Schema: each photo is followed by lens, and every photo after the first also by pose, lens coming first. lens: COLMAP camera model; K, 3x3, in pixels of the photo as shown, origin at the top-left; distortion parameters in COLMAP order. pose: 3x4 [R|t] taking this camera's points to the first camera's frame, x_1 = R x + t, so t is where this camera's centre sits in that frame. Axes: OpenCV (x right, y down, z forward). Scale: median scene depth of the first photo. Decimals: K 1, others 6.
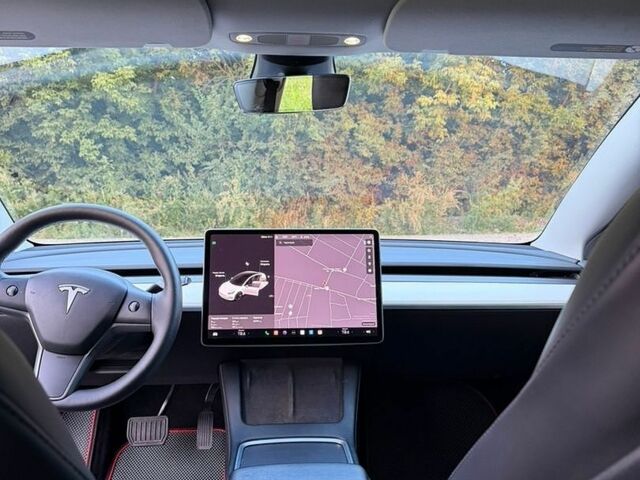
lens RADIAL K [[650.6, 0, 320.0], [0, 650.6, 240.0], [0, 0, 1]] dist [0.006461, 0.002488]
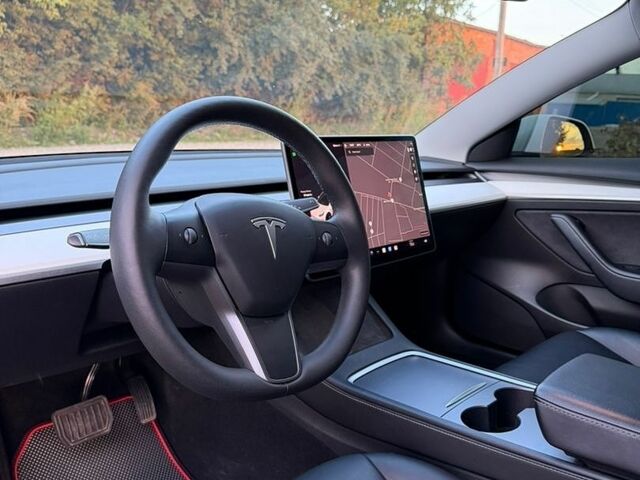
lens RADIAL K [[650.6, 0, 320.0], [0, 650.6, 240.0], [0, 0, 1]] dist [0.006461, 0.002488]
pose [[0.708081, -0.115585, 0.696607, -0.142805], [0.022497, 0.989704, 0.141350, -0.000656], [-0.705772, -0.084416, 0.703391, 0.082383]]
